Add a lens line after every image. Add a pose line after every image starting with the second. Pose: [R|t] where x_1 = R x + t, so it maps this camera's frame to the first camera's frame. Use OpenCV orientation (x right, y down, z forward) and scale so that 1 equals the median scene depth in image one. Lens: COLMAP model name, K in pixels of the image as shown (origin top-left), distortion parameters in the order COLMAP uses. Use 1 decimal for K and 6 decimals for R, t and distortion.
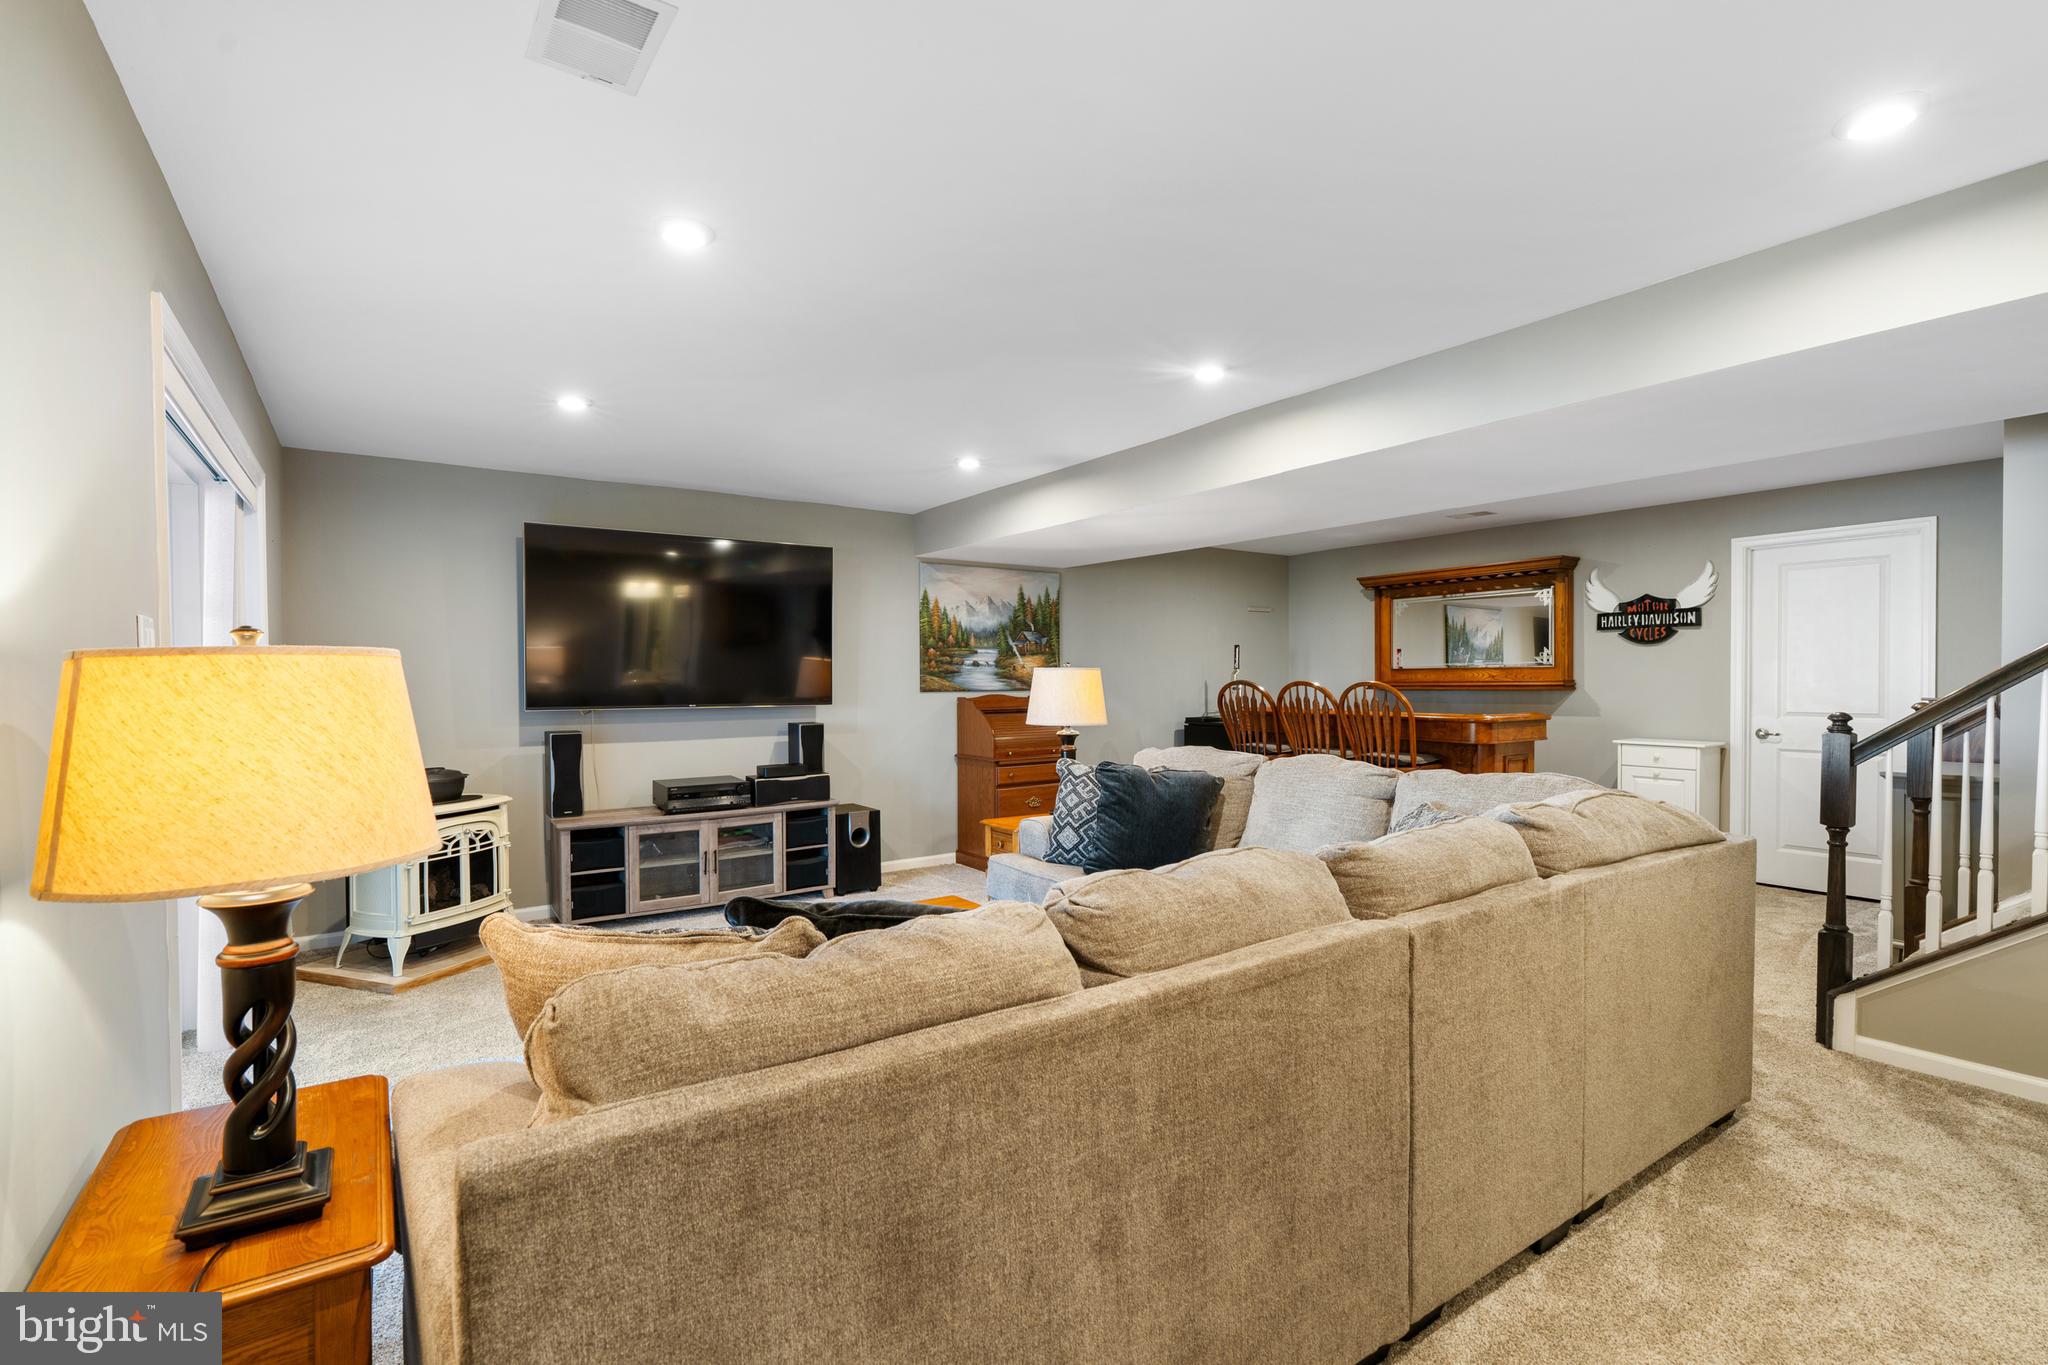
lens RADIAL K [[914.2, 0, 1017.2], [0, 914.2, 699.4], [0, 0, 1]] dist [-0.002954, 0.000241]
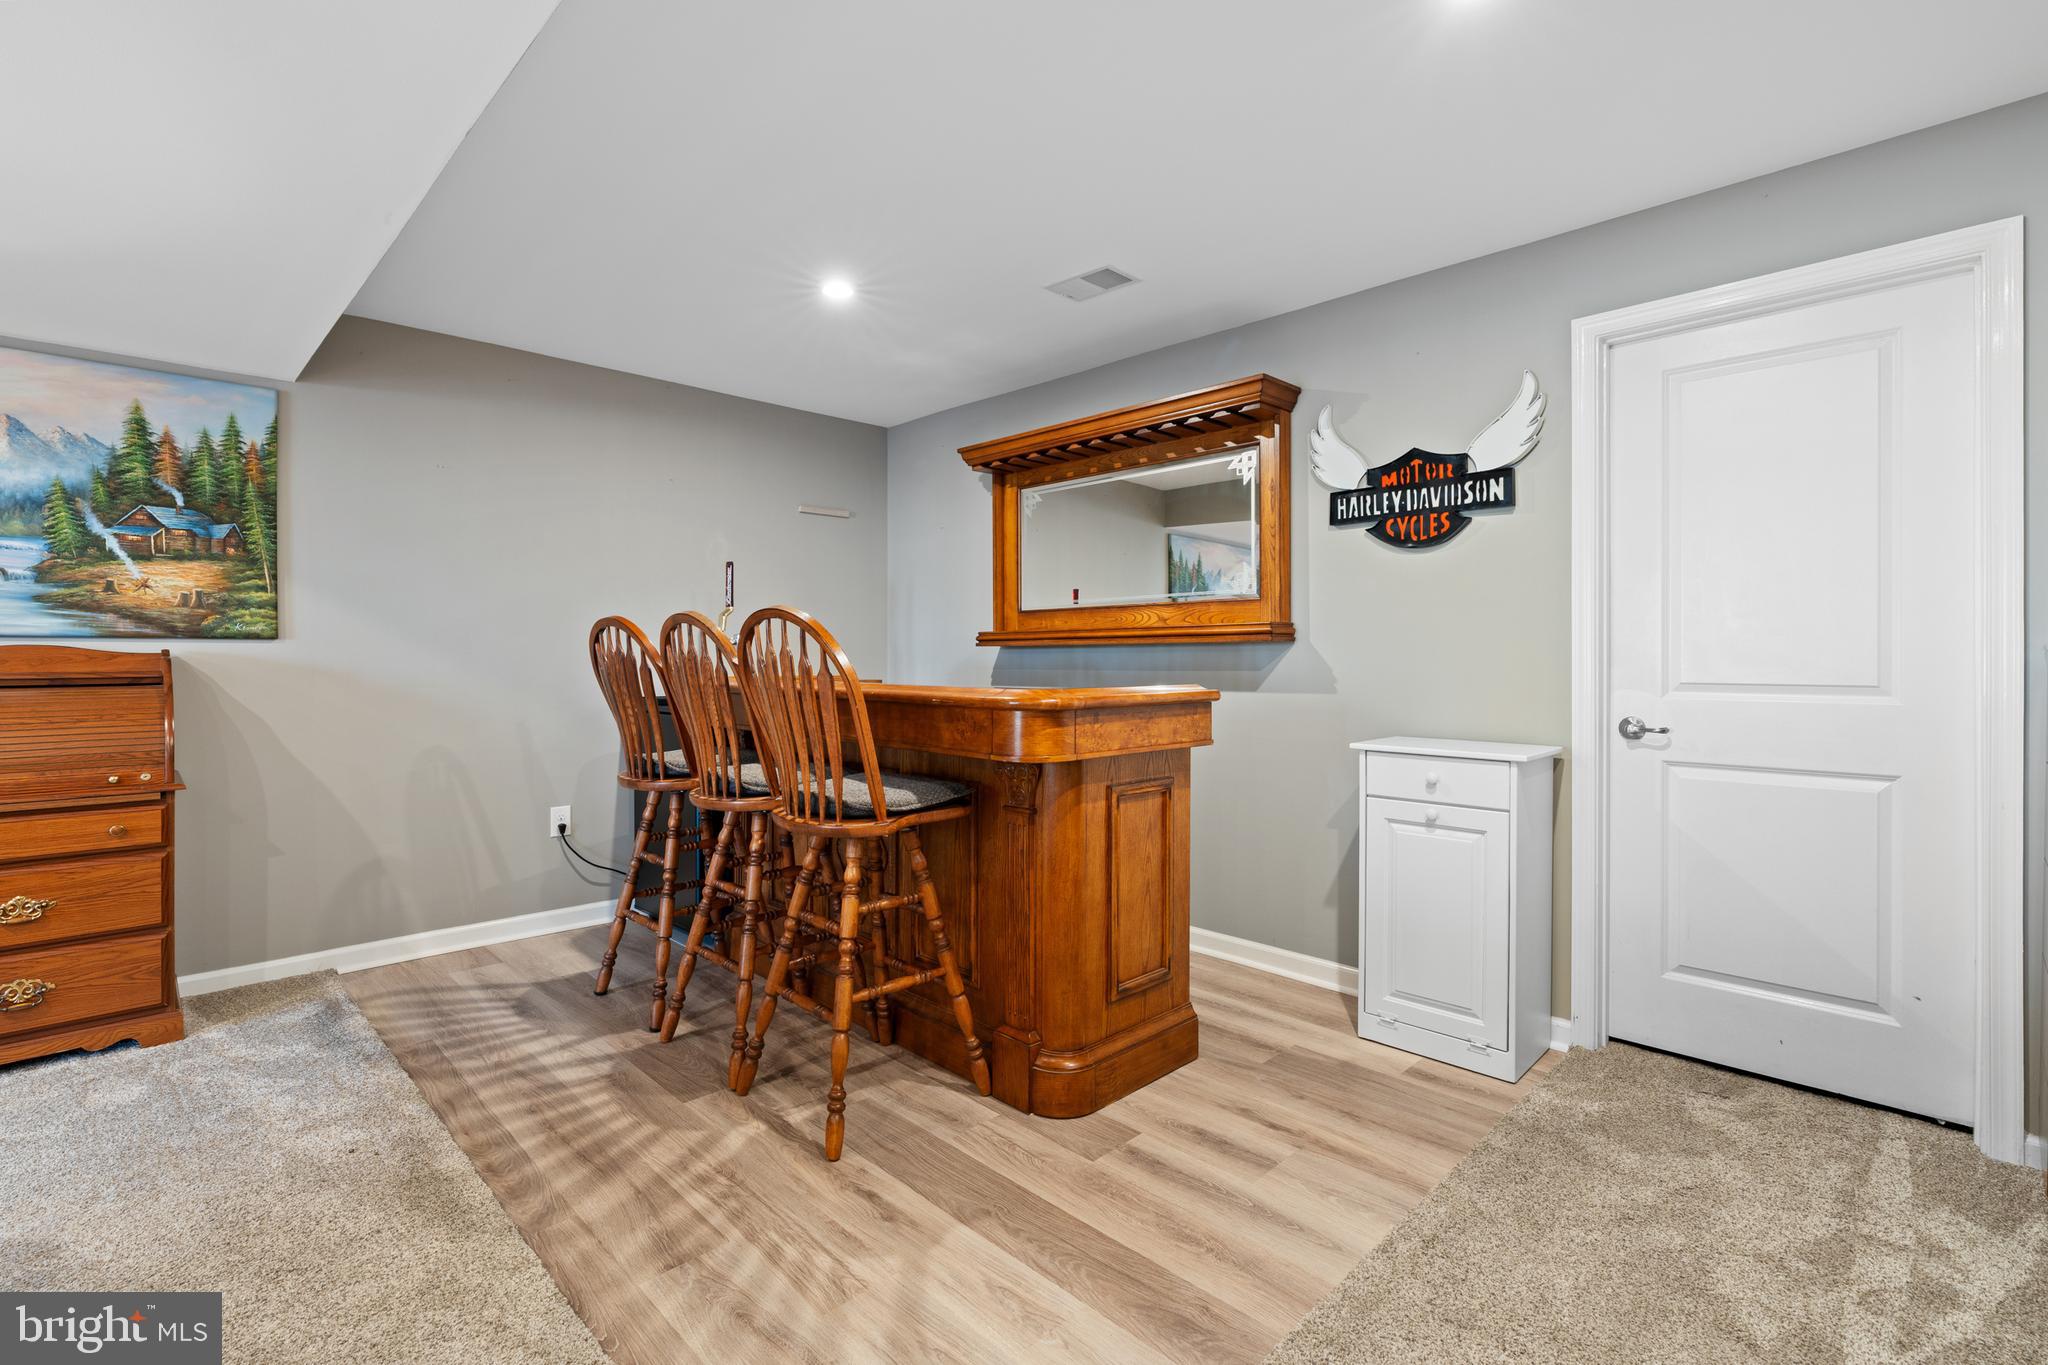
lens RADIAL K [[914.2, 0, 1028.9], [0, 914.2, 667.7], [0, 0, 1]] dist [-0.002954, 0.000241]
pose [[0.984723, 0.001918, 0.174117, 0.384059], [-0.000064, 0.999943, -0.010656, 0.010046], [-0.174127, 0.010482, 0.984667, 0.531175]]
